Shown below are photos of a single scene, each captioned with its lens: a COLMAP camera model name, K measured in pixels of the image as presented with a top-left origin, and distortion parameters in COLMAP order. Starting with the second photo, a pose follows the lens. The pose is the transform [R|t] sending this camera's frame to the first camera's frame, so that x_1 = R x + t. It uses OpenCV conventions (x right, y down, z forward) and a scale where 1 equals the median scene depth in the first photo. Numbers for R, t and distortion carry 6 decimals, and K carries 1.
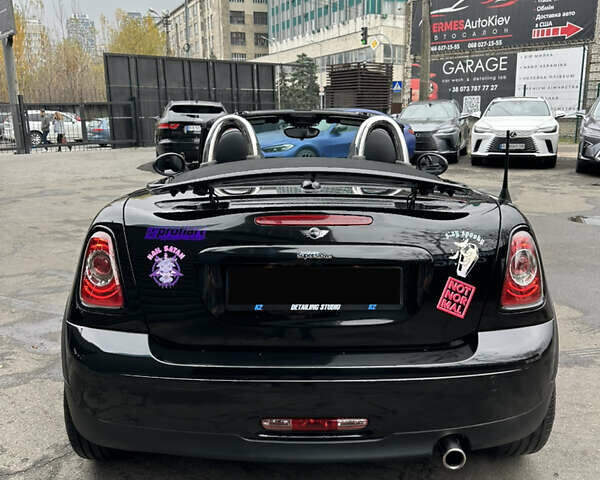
lens RADIAL K [[575.2, 0, 300.0], [0, 575.2, 240.0], [0, 0, 1]] dist [0.142026, -0.295010]
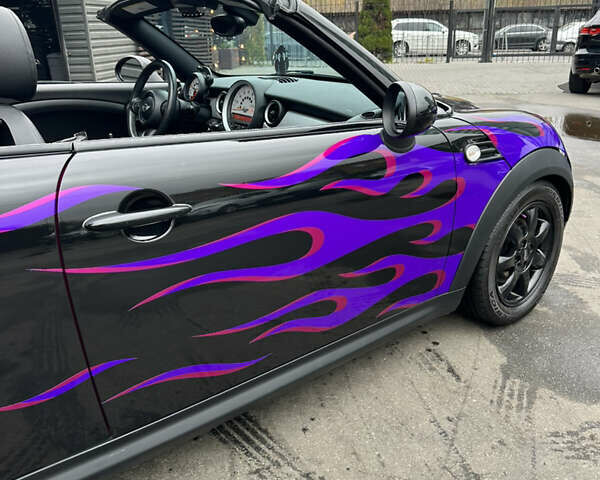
lens RADIAL K [[568.8, 0, 310.4], [0, 568.8, 241.9], [0, 0, 1]] dist [0.083784, -0.123842]
pose [[0.634971, 0.269845, -0.723876, 1.080802], [-0.158647, 0.962588, 0.219670, -0.246798], [0.756071, -0.024643, 0.654025, 1.423819]]
